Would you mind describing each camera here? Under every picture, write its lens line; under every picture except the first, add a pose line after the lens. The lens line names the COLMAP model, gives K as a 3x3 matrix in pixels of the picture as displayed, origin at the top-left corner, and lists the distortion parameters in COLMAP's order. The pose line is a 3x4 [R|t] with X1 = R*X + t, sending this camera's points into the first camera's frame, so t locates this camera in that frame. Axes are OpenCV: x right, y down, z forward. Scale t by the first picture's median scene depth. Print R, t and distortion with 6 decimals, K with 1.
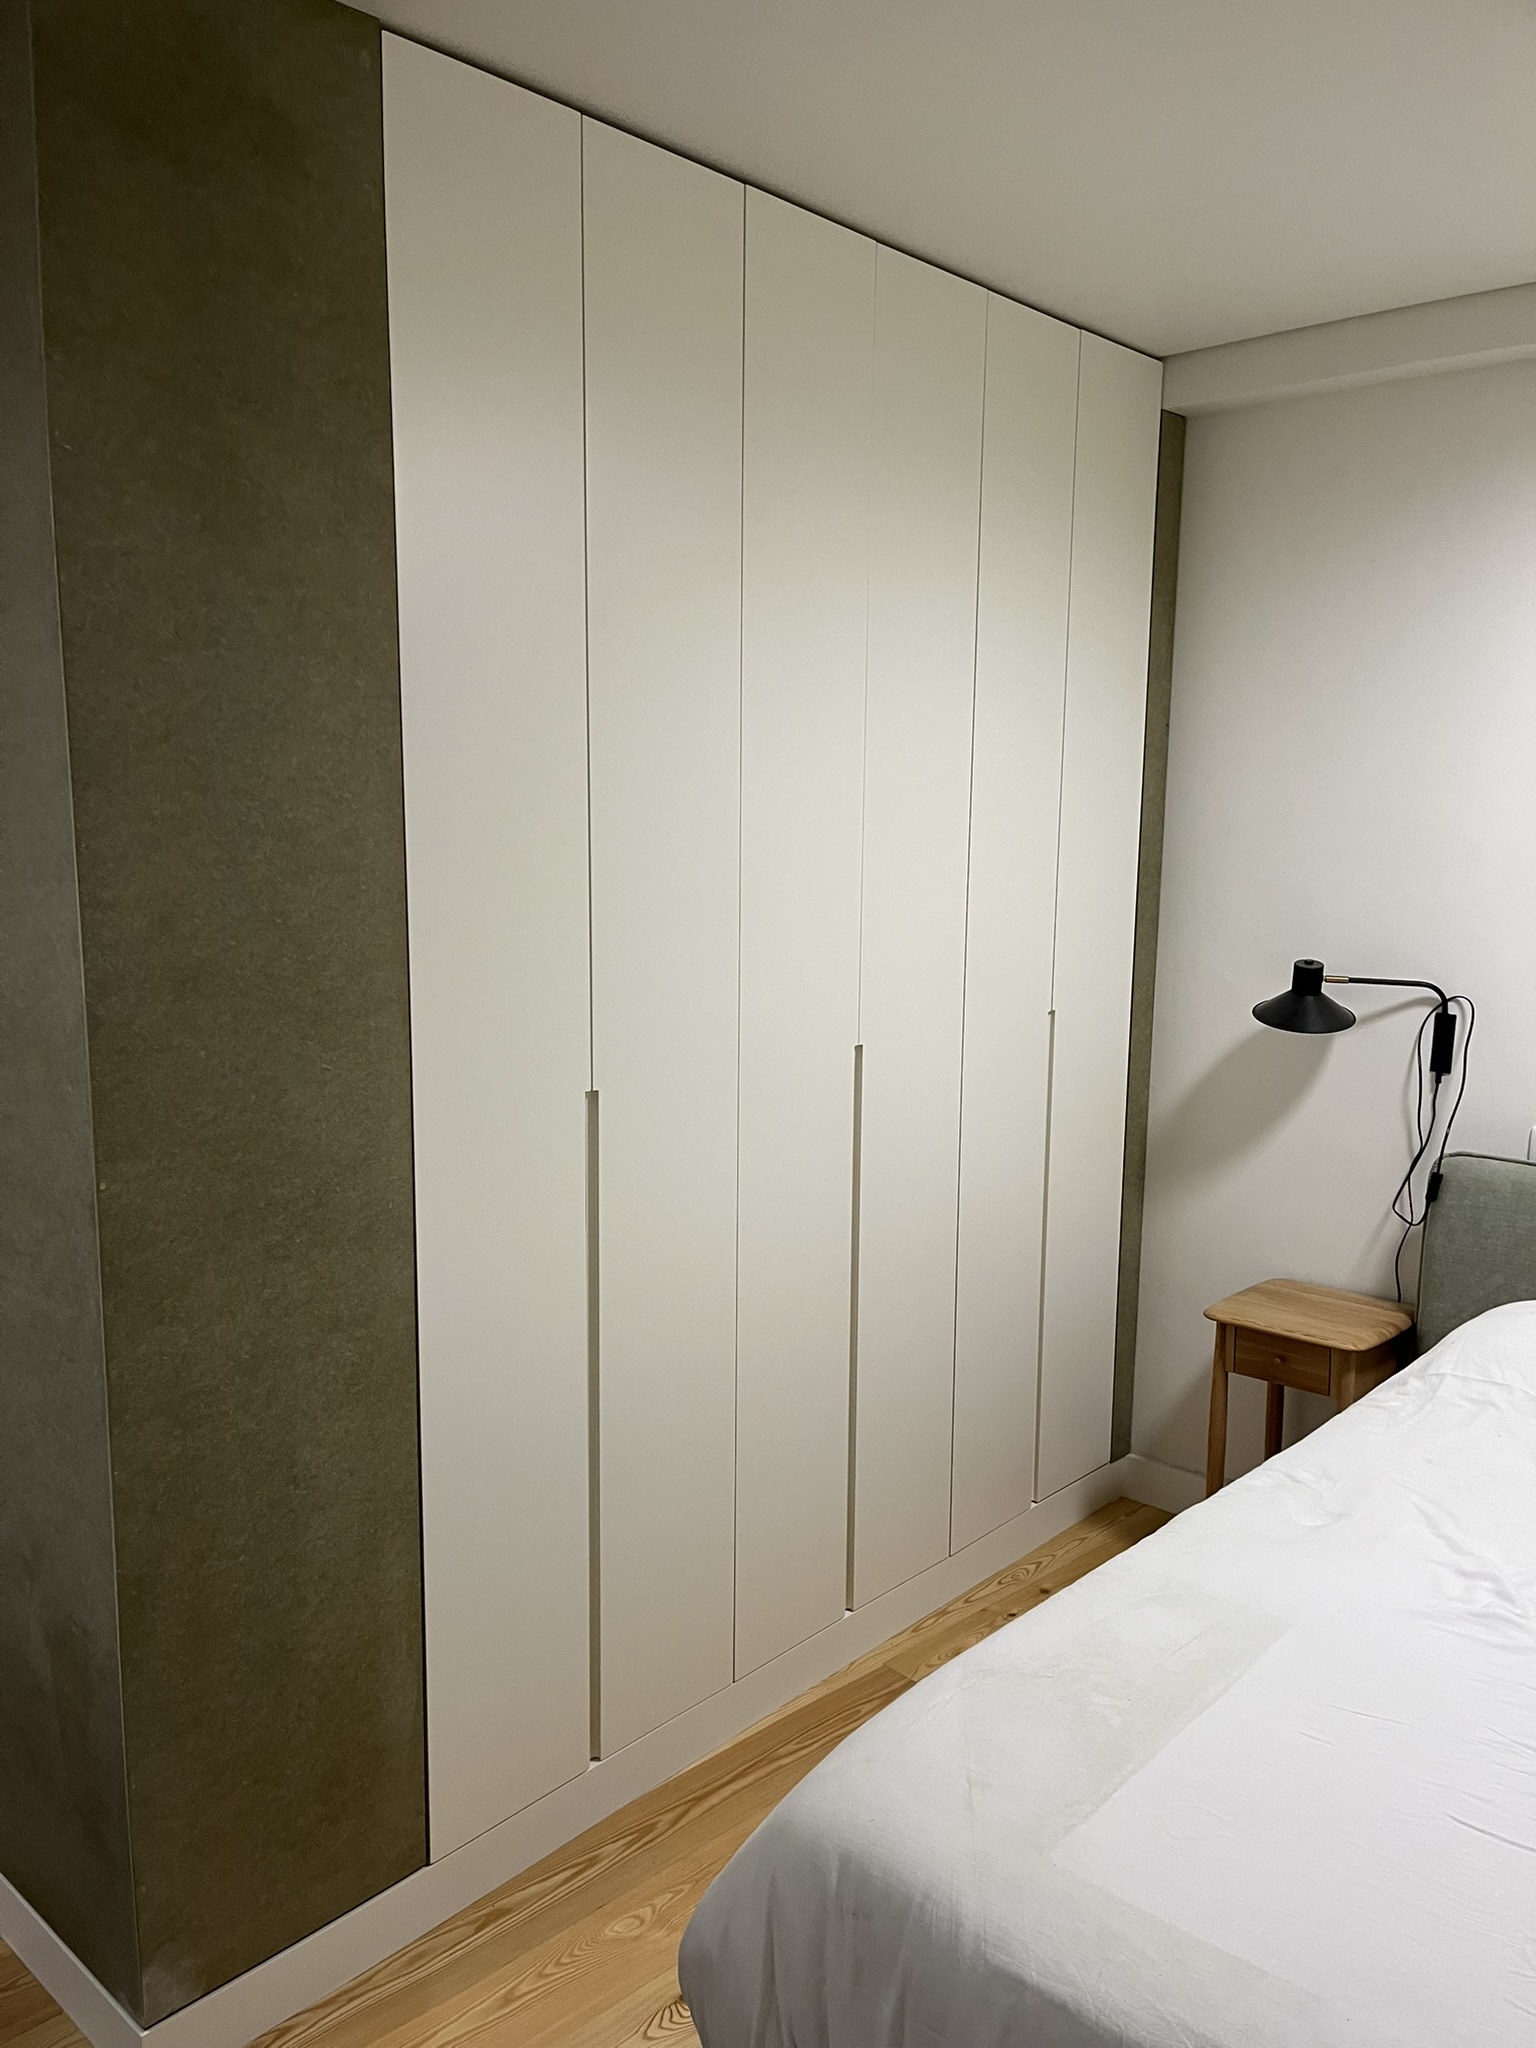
lens RADIAL K [[1571.6, 0, 767.5], [0, 1571.6, 1029.9], [0, 0, 1]] dist [0.042243, -0.025798]
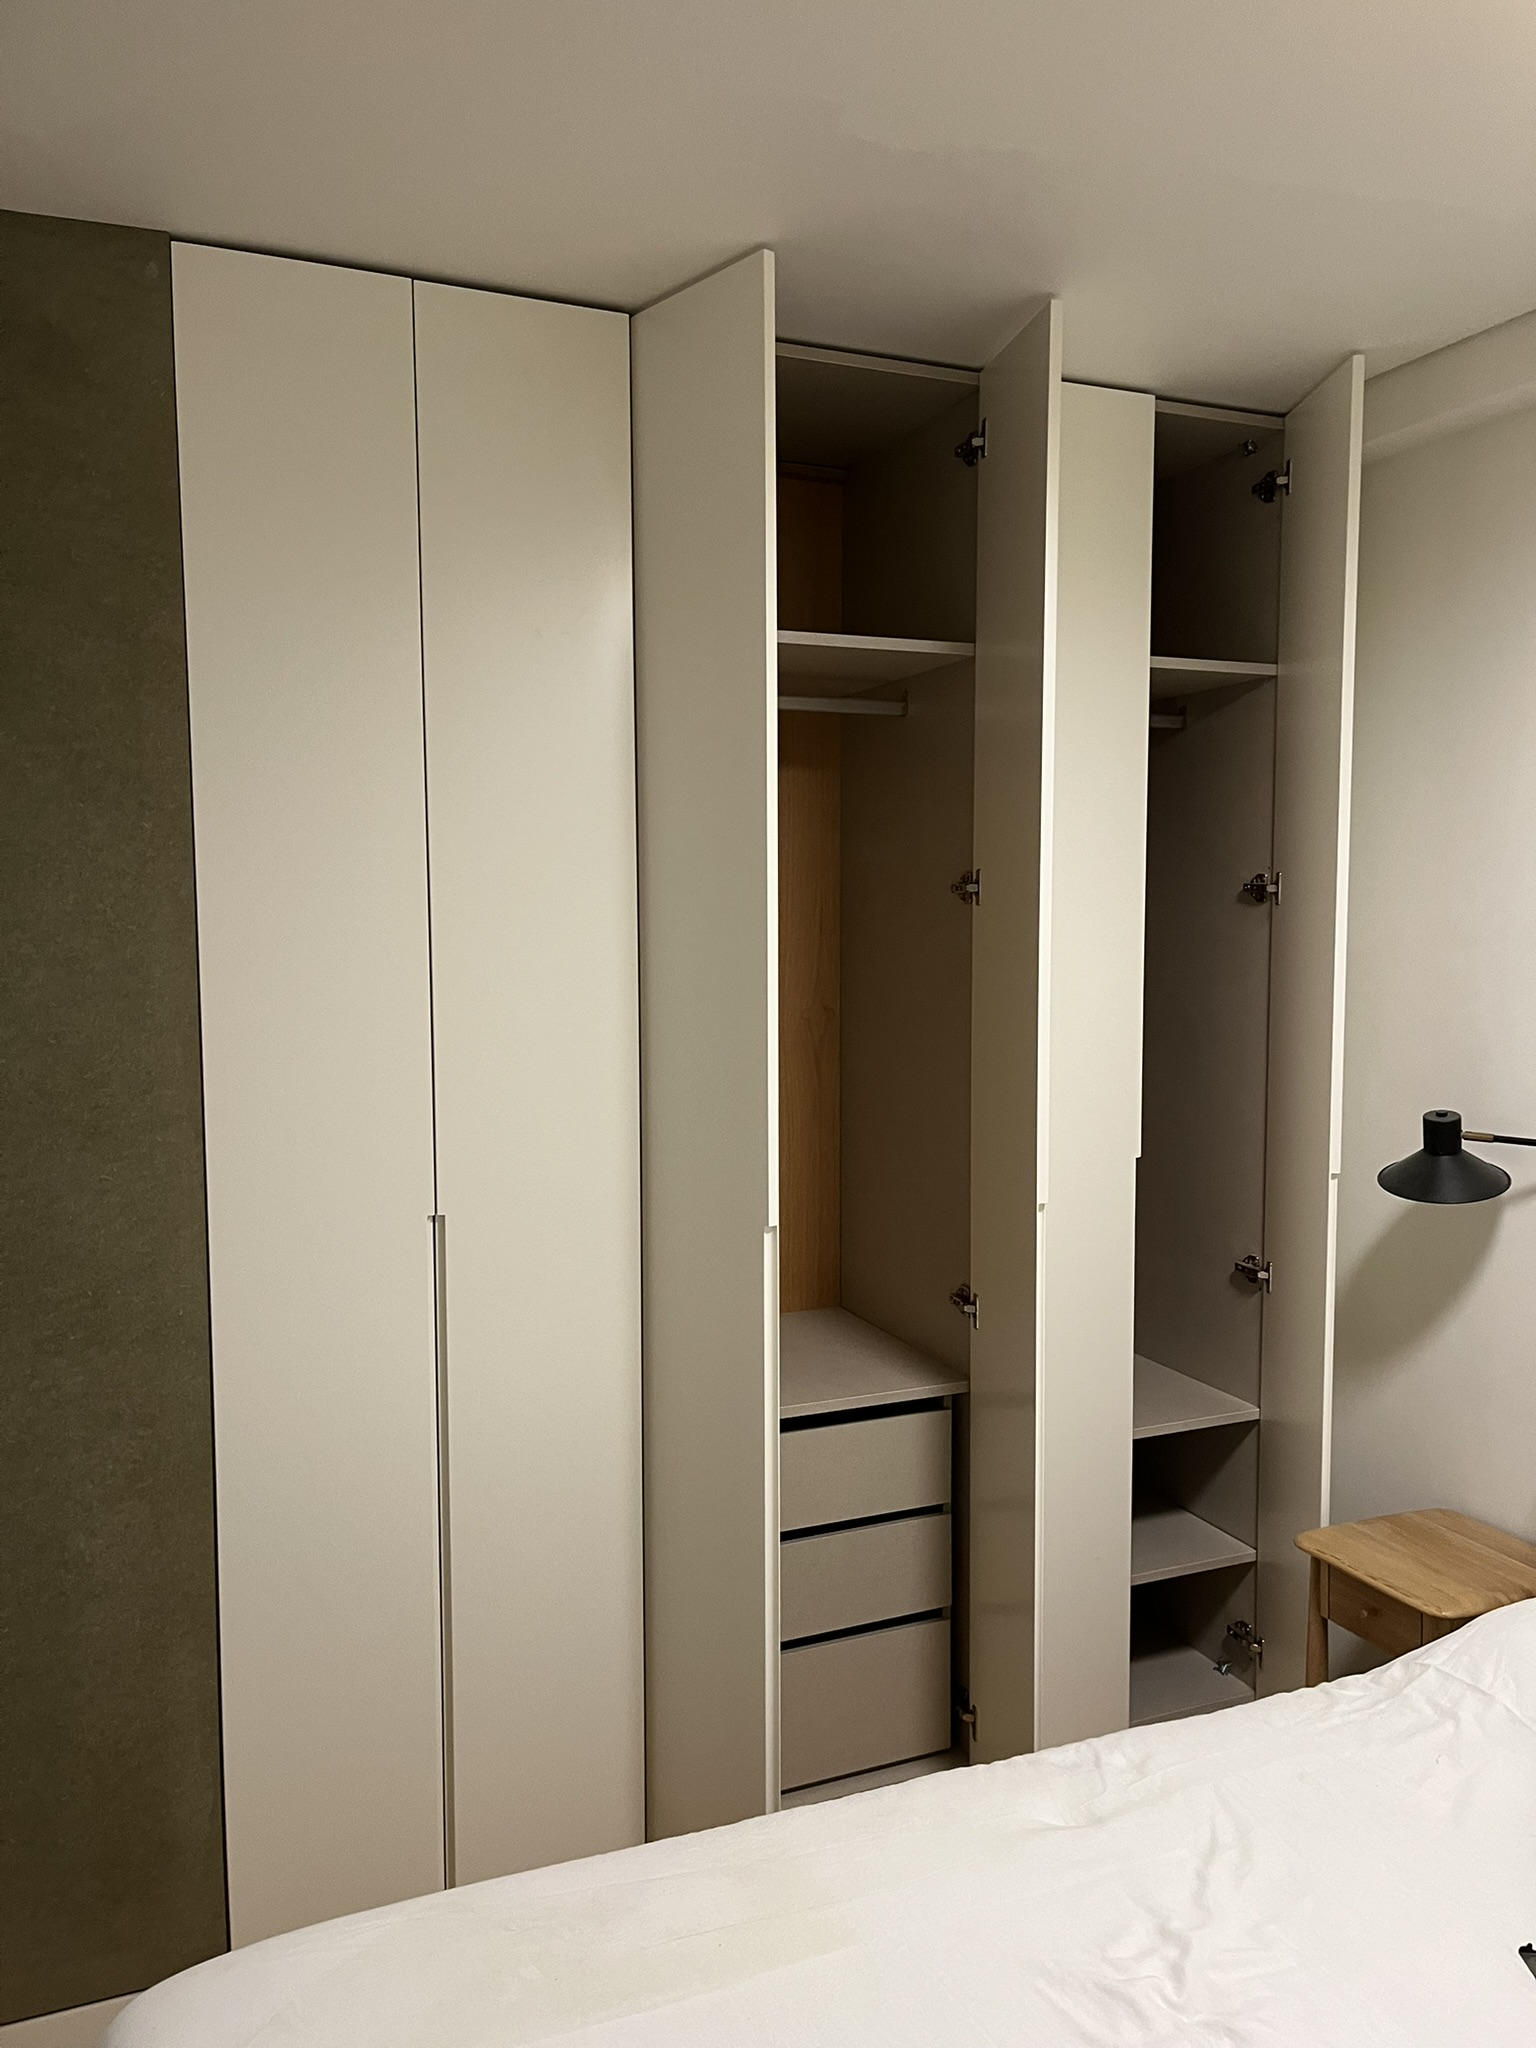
lens RADIAL K [[1571.6, 0, 763.8], [0, 1571.6, 1023.0], [0, 0, 1]] dist [0.042243, -0.025798]
pose [[0.911599, 0.019157, -0.410634, 0.556607], [-0.048102, 0.997022, -0.060272, -0.037158], [0.408257, 0.074696, 0.909806, 0.188401]]
